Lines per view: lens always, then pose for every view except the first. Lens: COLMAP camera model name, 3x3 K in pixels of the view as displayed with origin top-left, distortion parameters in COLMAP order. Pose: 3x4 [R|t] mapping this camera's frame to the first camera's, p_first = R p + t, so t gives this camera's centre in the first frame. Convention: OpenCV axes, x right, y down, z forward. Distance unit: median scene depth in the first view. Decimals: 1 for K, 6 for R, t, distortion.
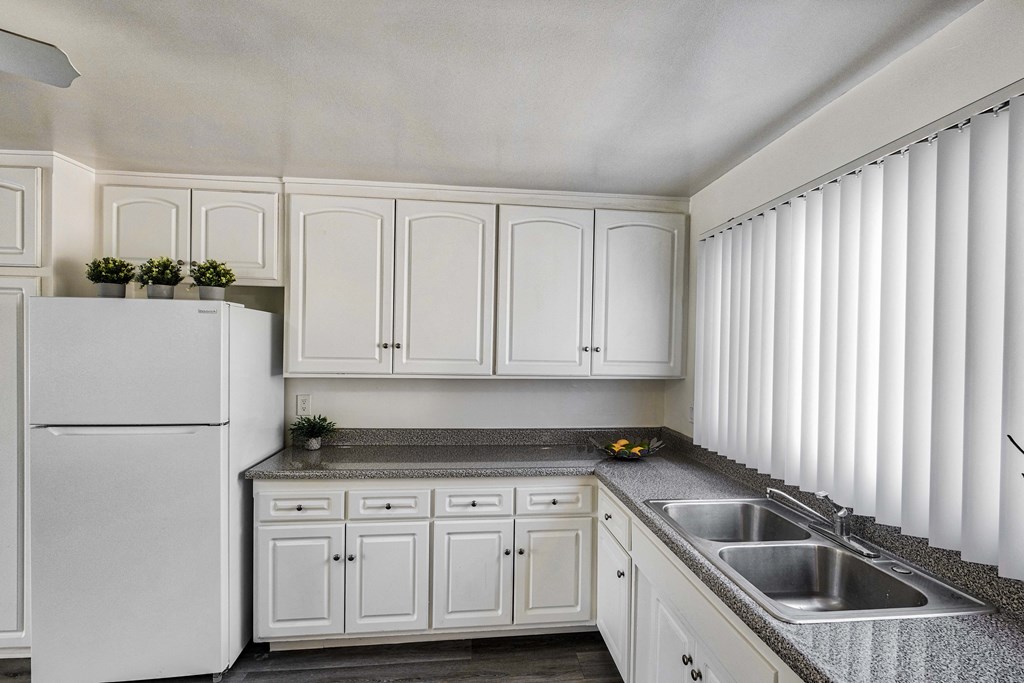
lens RADIAL K [[454.7, 0, 514.6], [0, 454.7, 352.9], [0, 0, 1]] dist [0.001490, 0.000263]
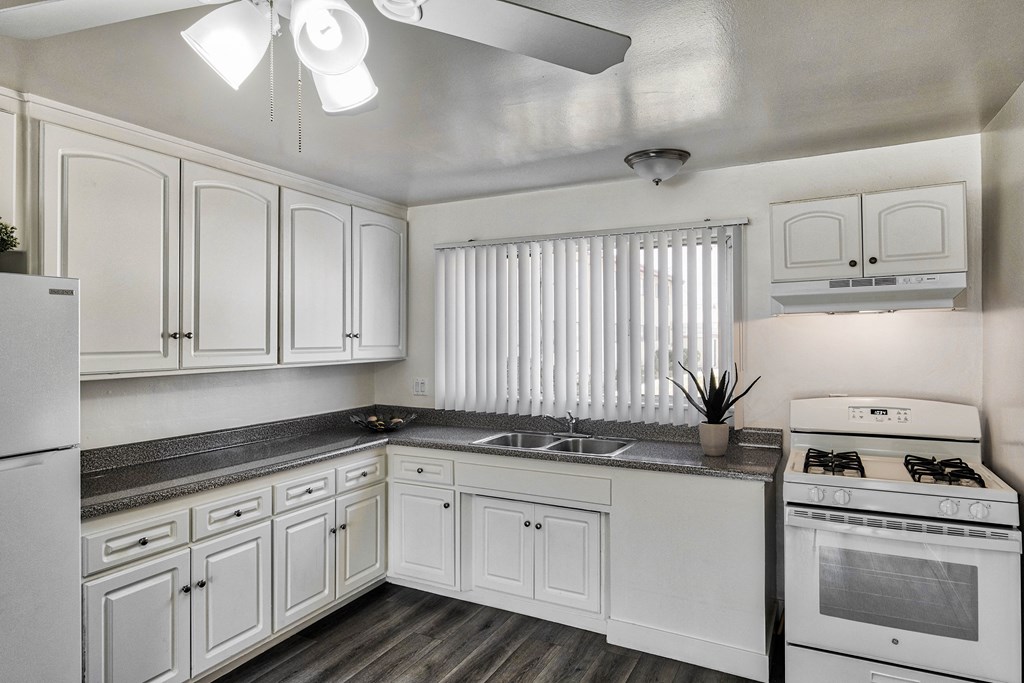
lens RADIAL K [[575.7, 0, 510.8], [0, 575.7, 329.9], [0, 0, 1]] dist [0.001971, 0.000483]
pose [[0.571831, -0.008077, 0.820331, -0.794410], [0.016900, 0.999855, -0.001936, -0.013763], [-0.820197, 0.014971, 0.571885, -0.091954]]
